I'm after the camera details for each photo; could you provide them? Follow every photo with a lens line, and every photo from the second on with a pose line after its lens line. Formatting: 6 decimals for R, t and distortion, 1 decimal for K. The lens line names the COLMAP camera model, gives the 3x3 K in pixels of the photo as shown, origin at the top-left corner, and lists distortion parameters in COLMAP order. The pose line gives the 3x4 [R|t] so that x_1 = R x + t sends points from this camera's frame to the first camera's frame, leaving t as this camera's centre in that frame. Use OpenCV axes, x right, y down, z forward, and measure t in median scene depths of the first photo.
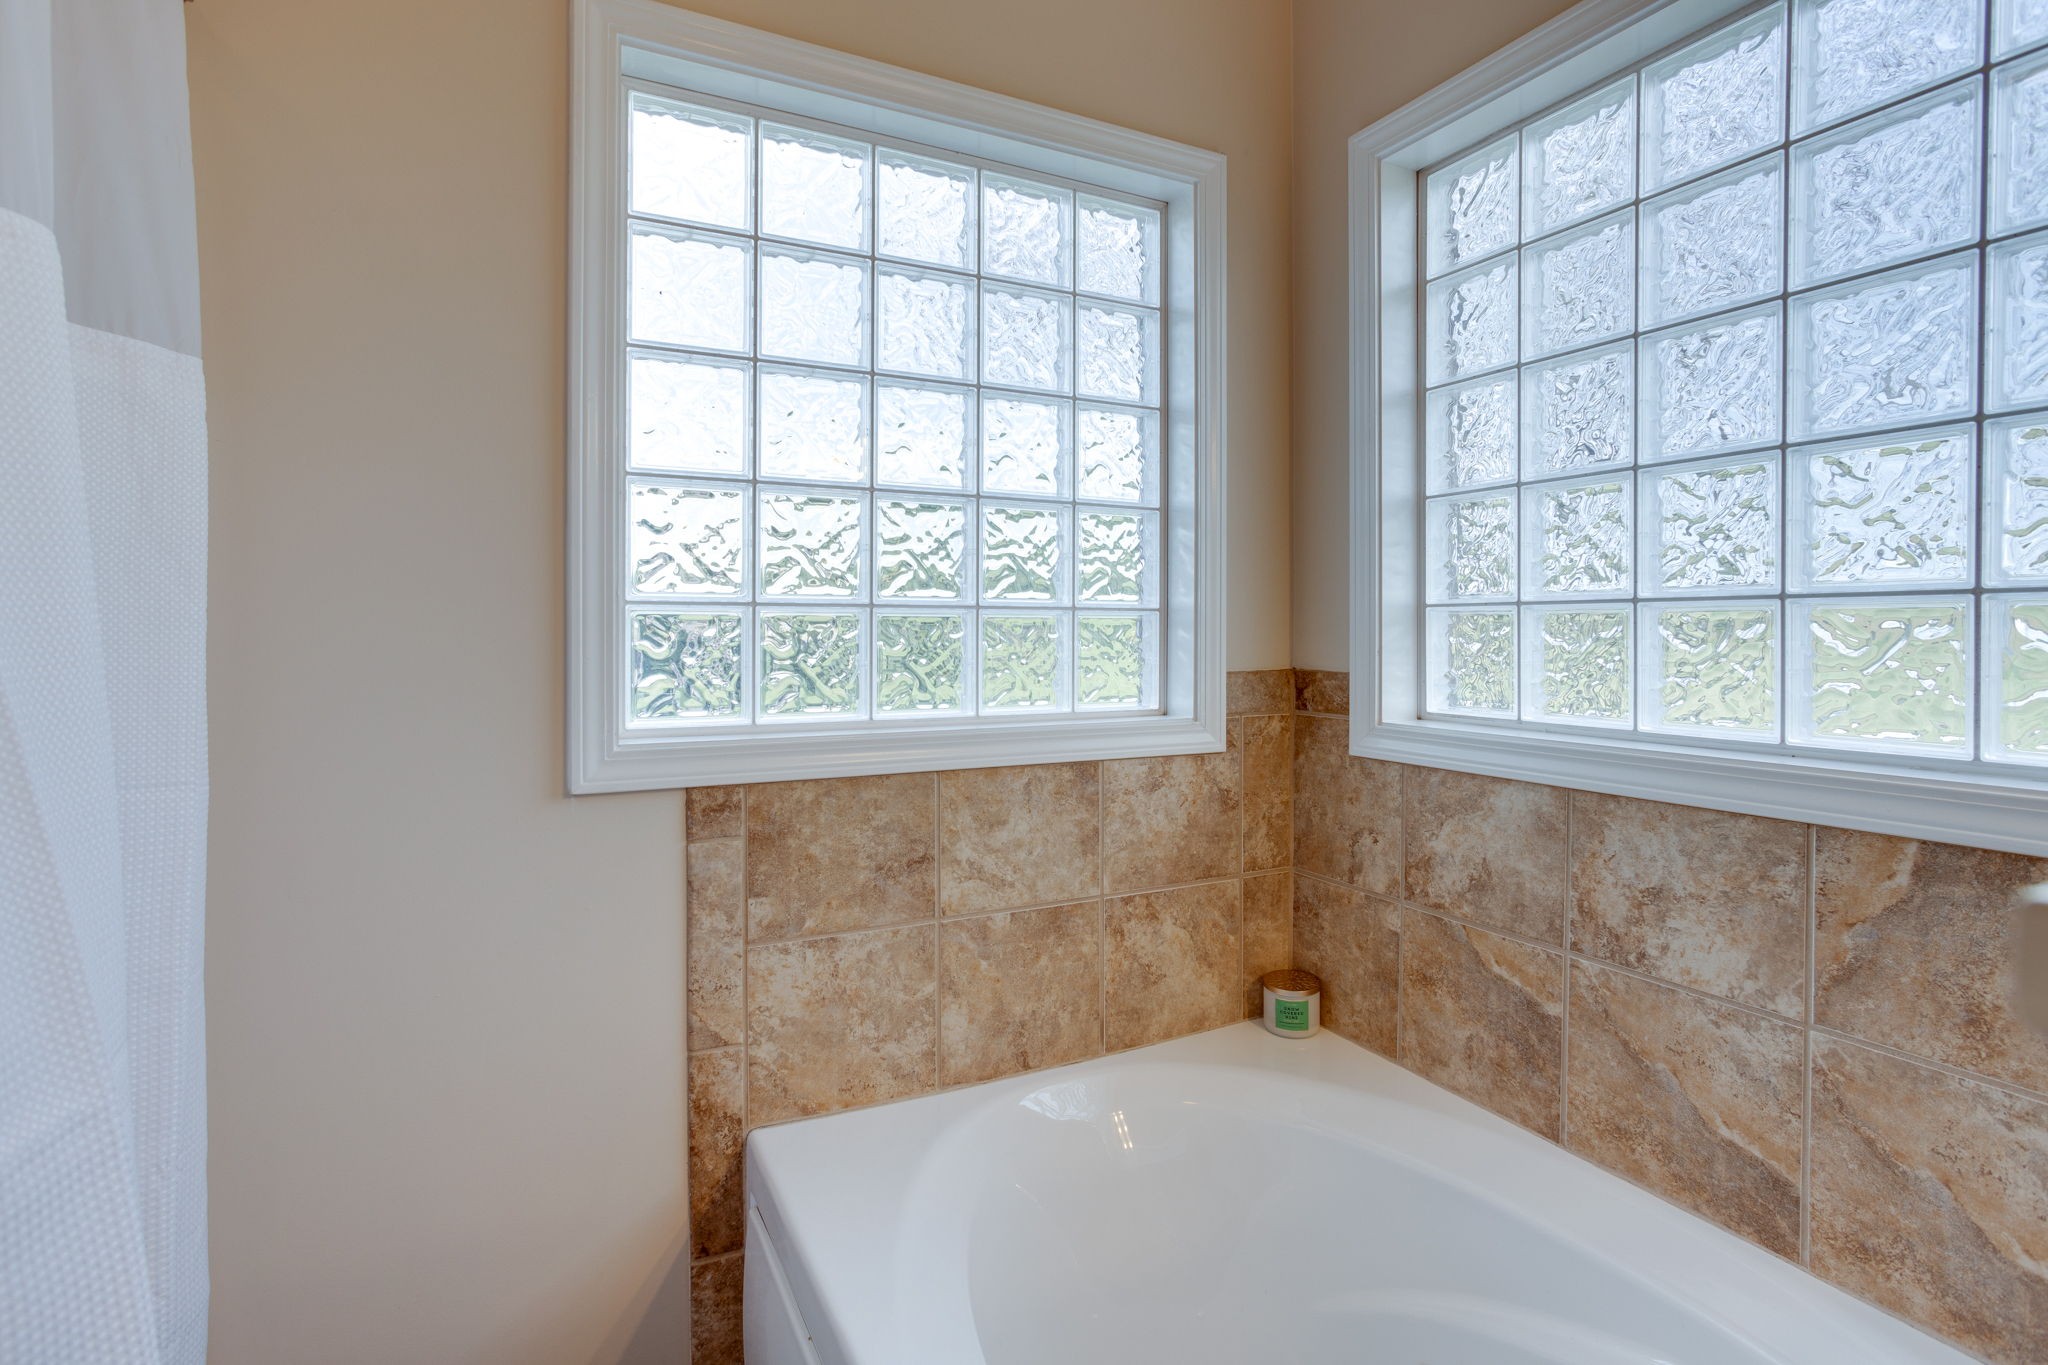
lens RADIAL K [[1009.2, 0, 1026.0], [0, 1009.2, 672.7], [0, 0, 1]] dist [-0.003419, 0.001113]
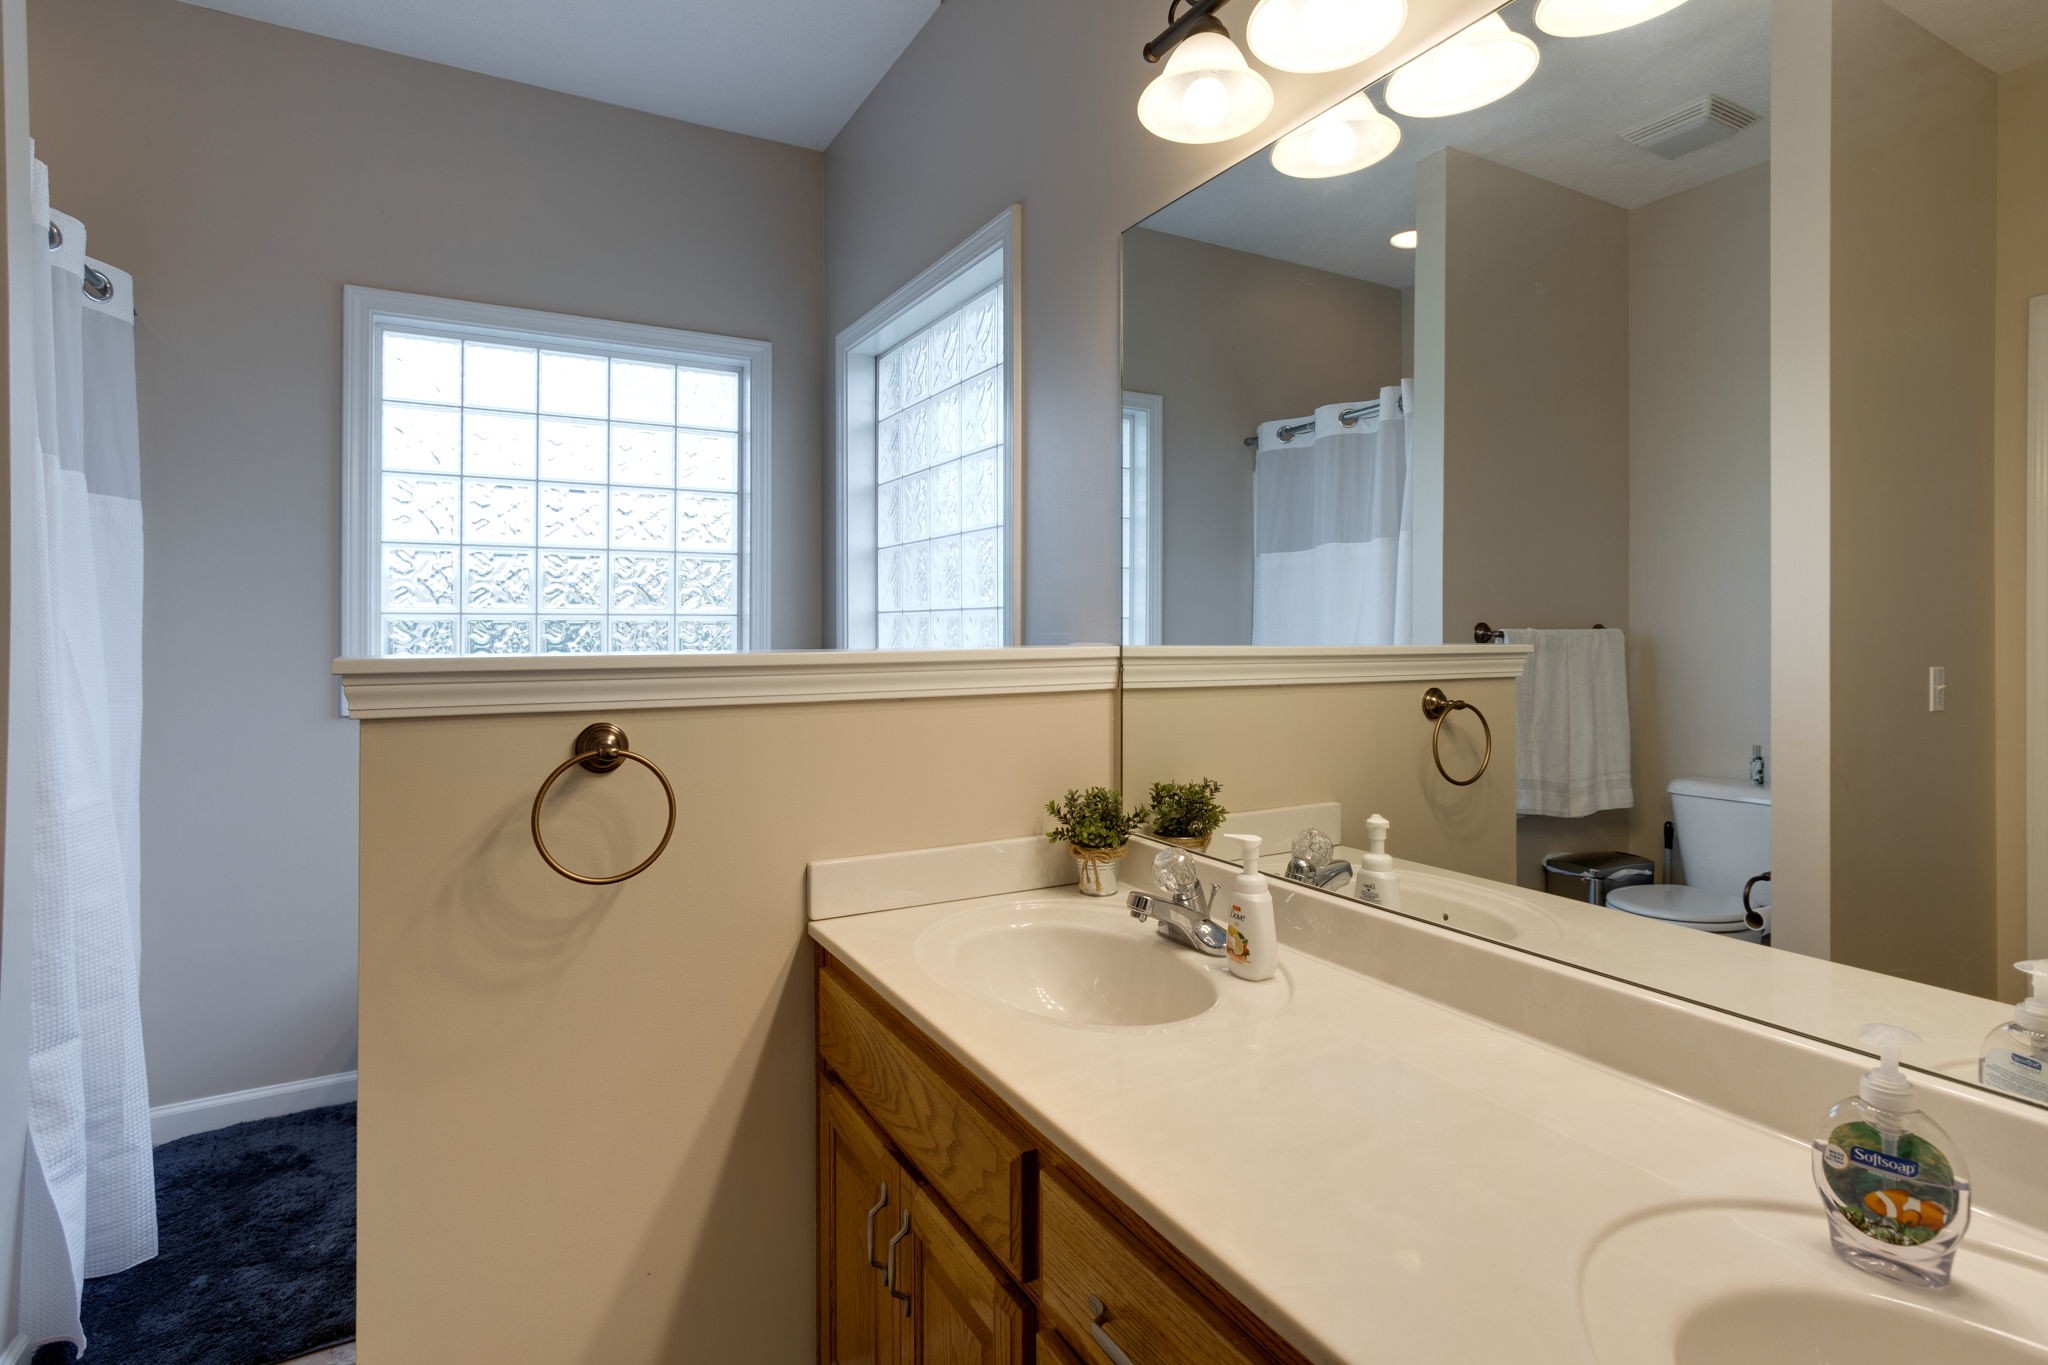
lens RADIAL K [[1009.2, 0, 1026.0], [0, 1009.2, 672.7], [0, 0, 1]] dist [-0.003419, 0.001113]
pose [[0.999165, -0.019598, 0.035844, 0.573931], [0.020659, 0.999352, -0.029484, 0.095237], [-0.035243, 0.030200, 0.998922, -0.699296]]
